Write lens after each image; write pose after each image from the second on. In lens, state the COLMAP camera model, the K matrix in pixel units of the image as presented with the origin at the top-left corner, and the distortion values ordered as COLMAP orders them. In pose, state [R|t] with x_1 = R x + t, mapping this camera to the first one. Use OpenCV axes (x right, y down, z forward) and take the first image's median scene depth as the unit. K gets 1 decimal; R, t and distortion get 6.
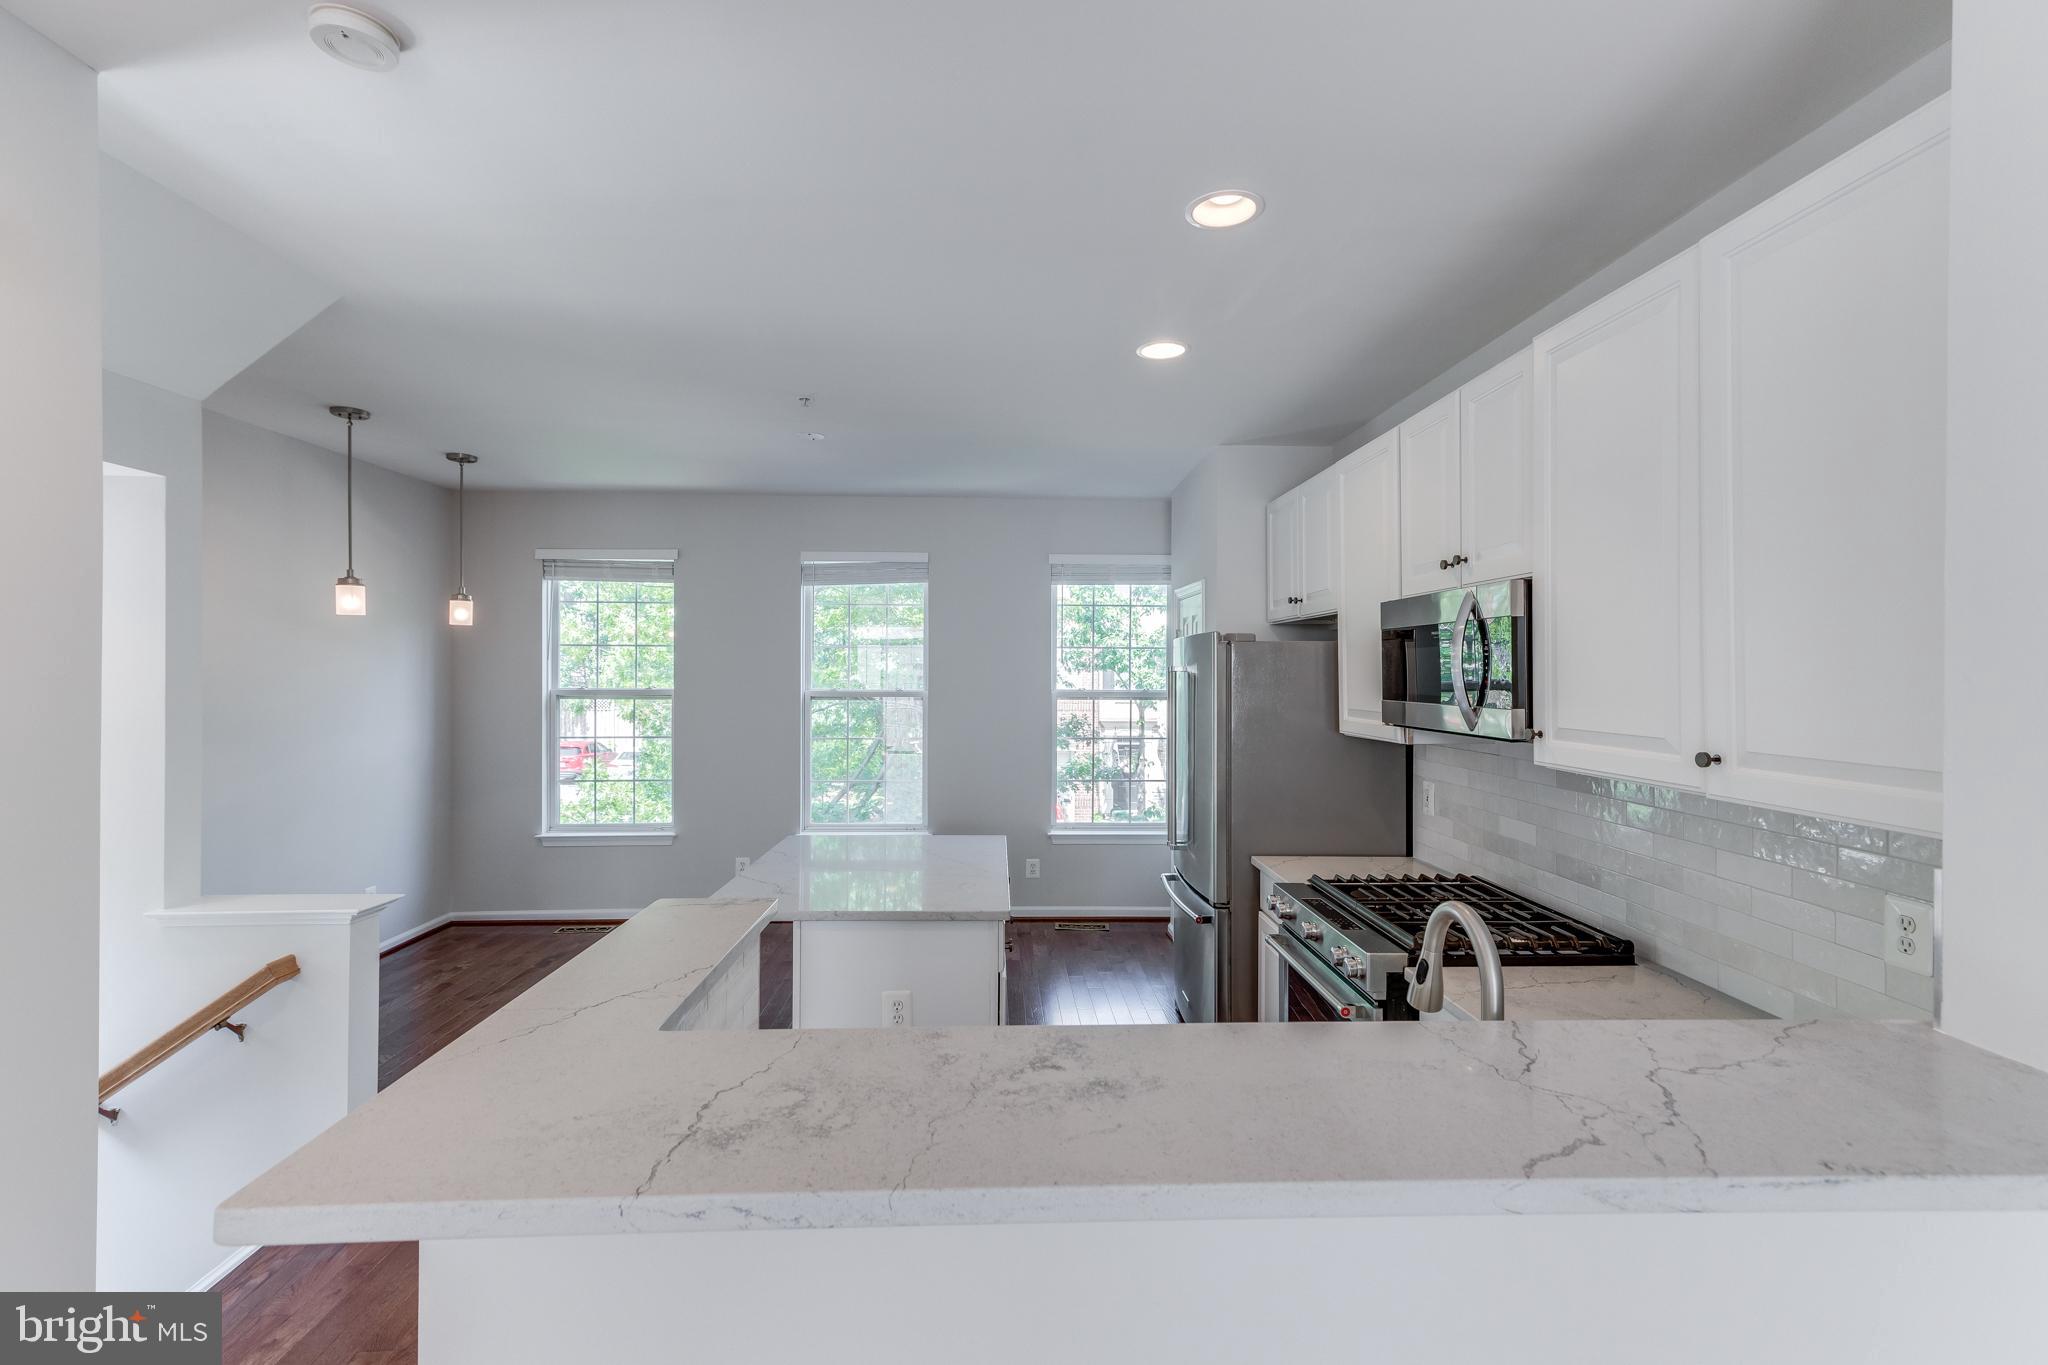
lens RADIAL K [[919.2, 0, 1026.2], [0, 919.2, 671.1], [0, 0, 1]] dist [0.016221, 0.000240]
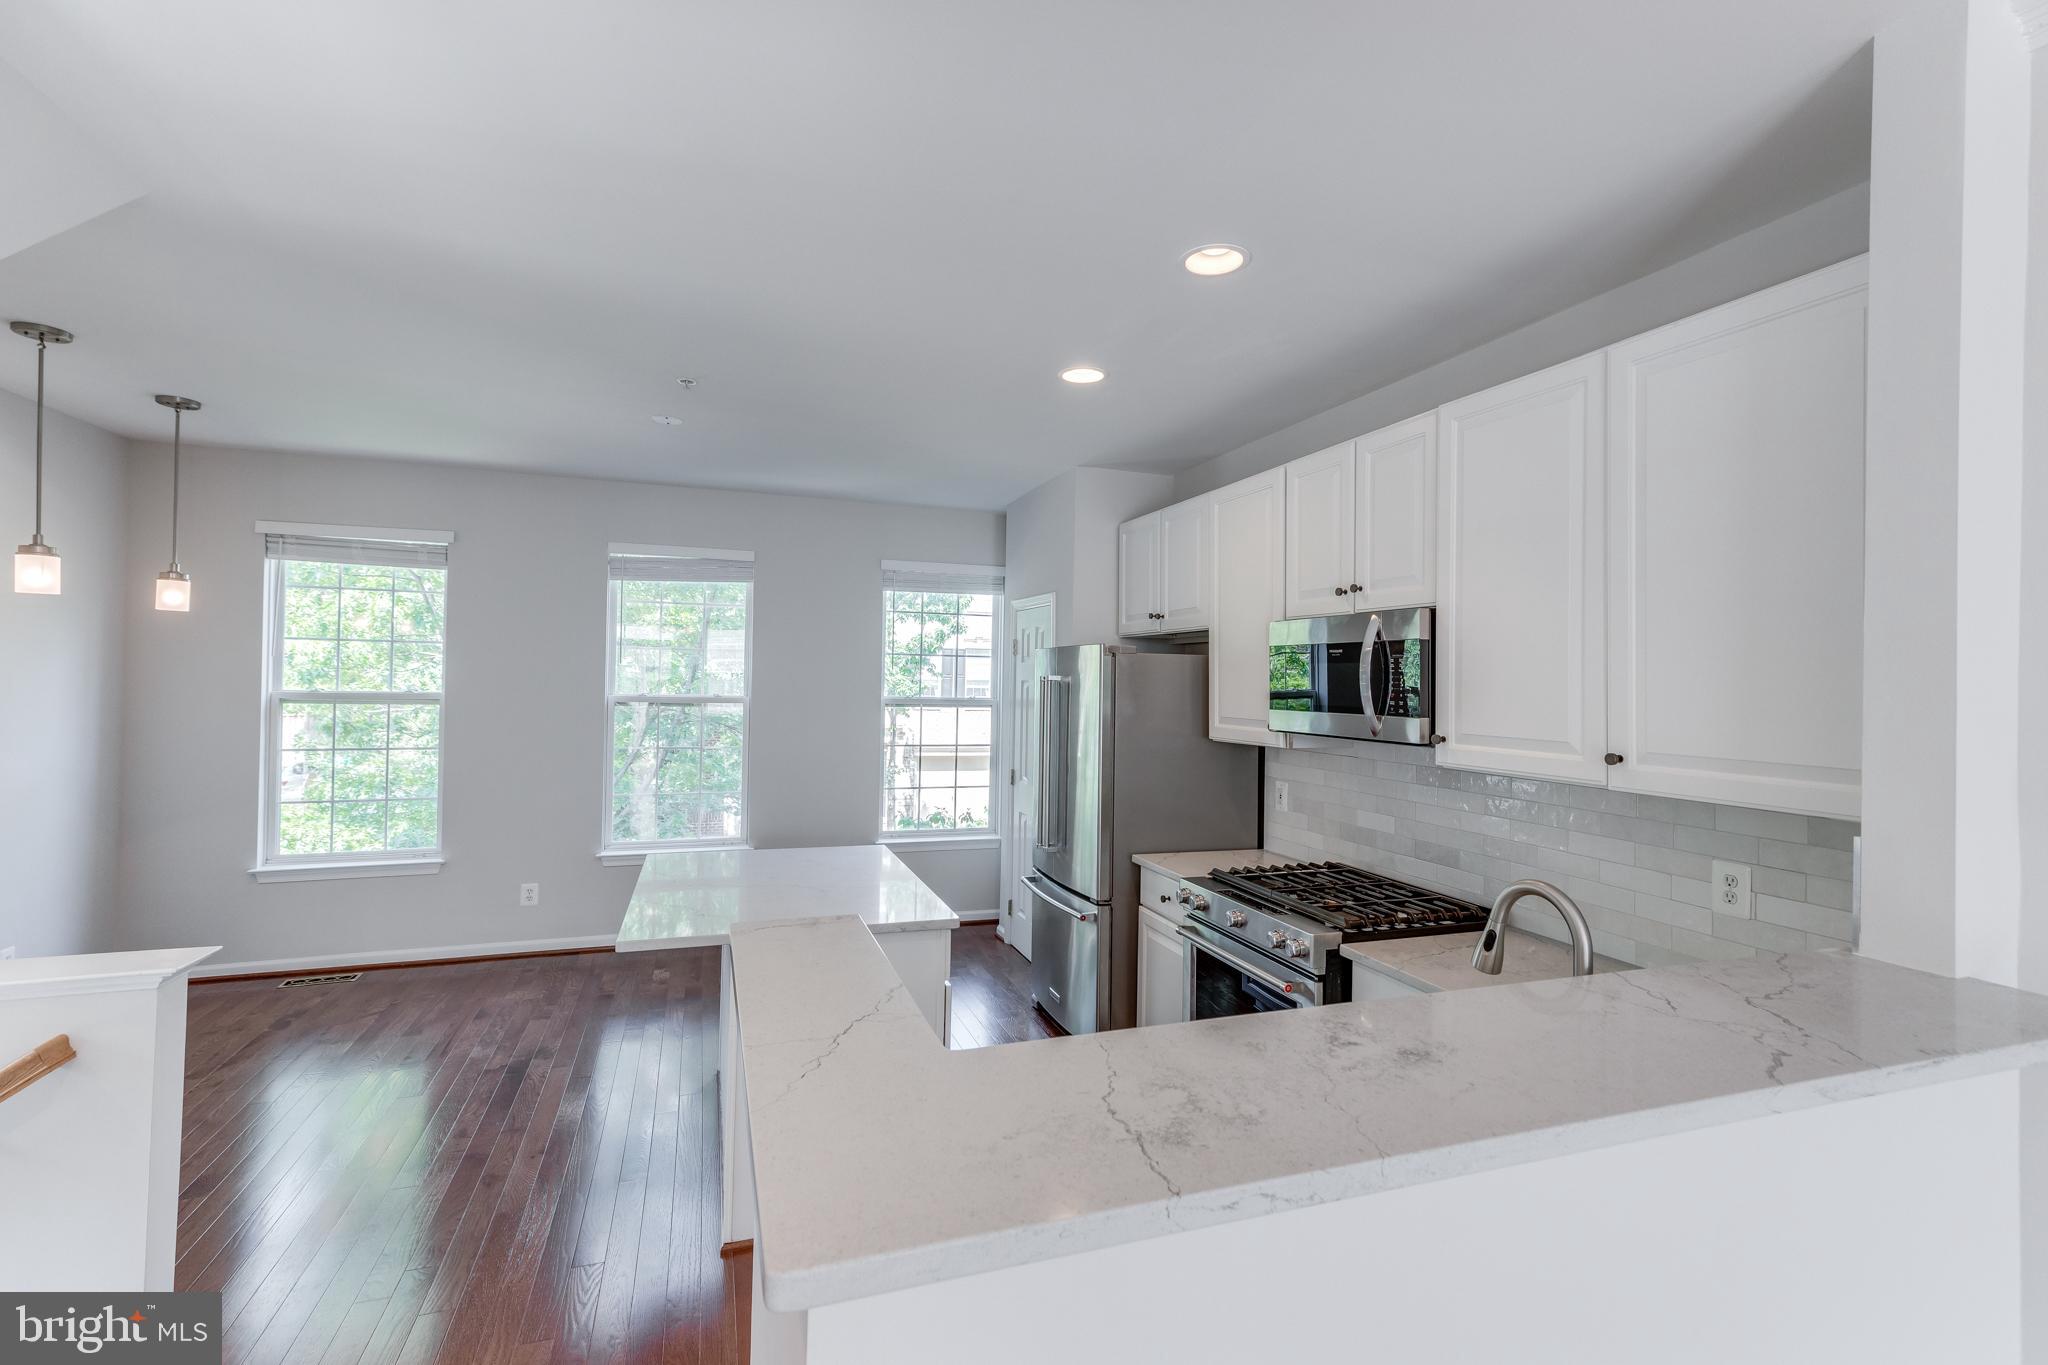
lens RADIAL K [[919.2, 0, 1026.2], [0, 919.2, 671.1], [0, 0, 1]] dist [0.016221, 0.000240]
pose [[0.955819, 0.016068, 0.293516, -0.188491], [-0.013987, 0.999860, -0.009186, -0.000414], [-0.293623, 0.004675, 0.955910, 0.014869]]
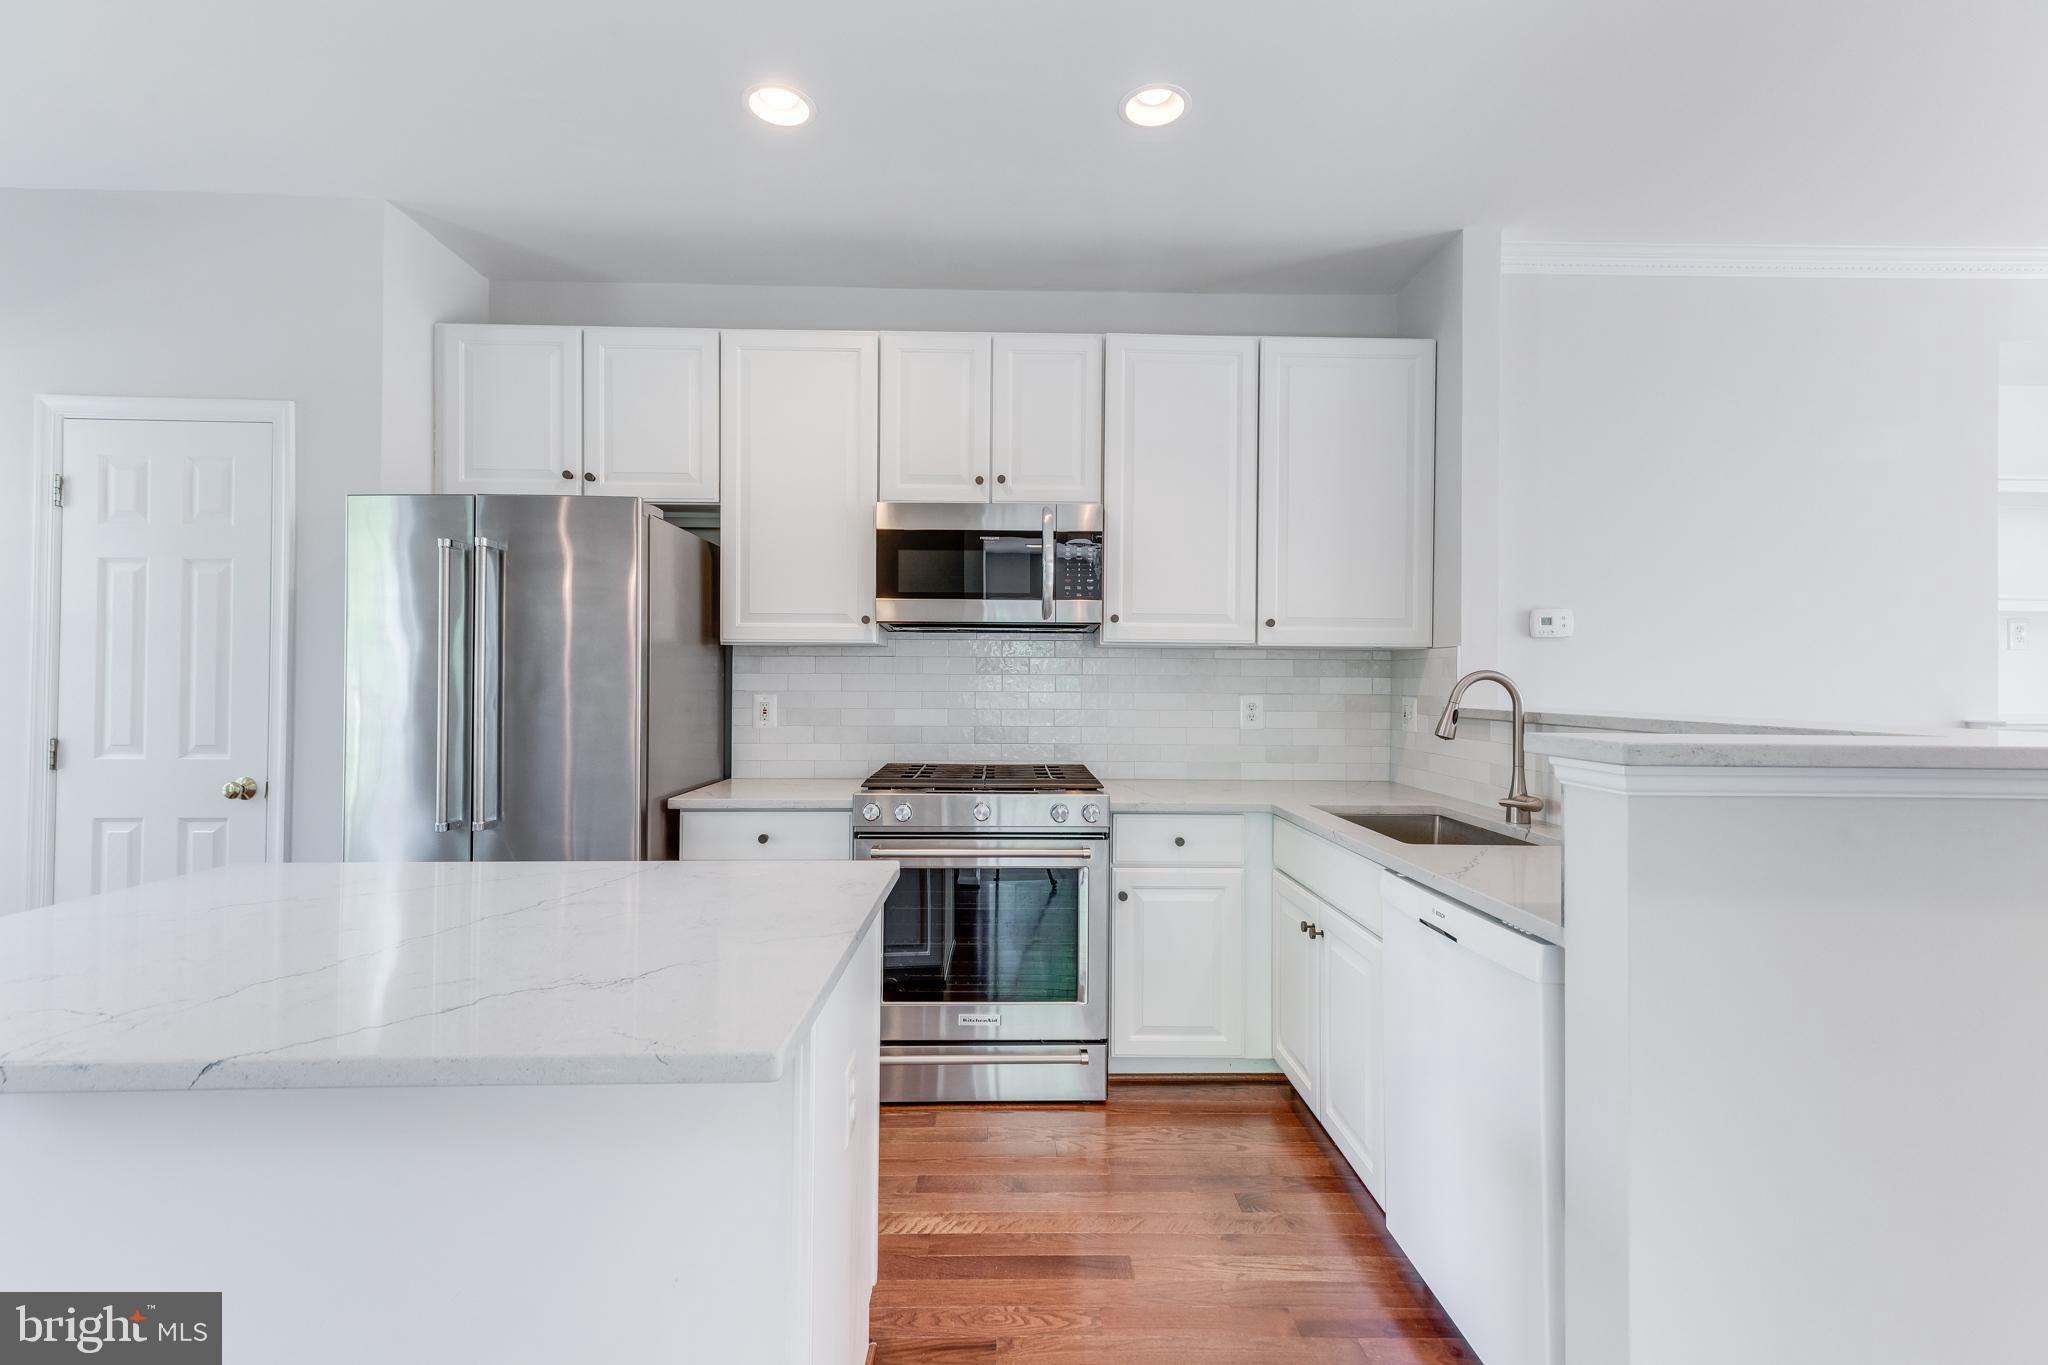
lens RADIAL K [[919.2, 0, 1026.2], [0, 919.2, 671.1], [0, 0, 1]] dist [0.016221, 0.000240]
pose [[0.016644, 0.006086, 0.999843, -0.516677], [-0.005611, 0.999966, -0.005993, 0.096350], [-0.999846, -0.005511, 0.016677, 0.684352]]
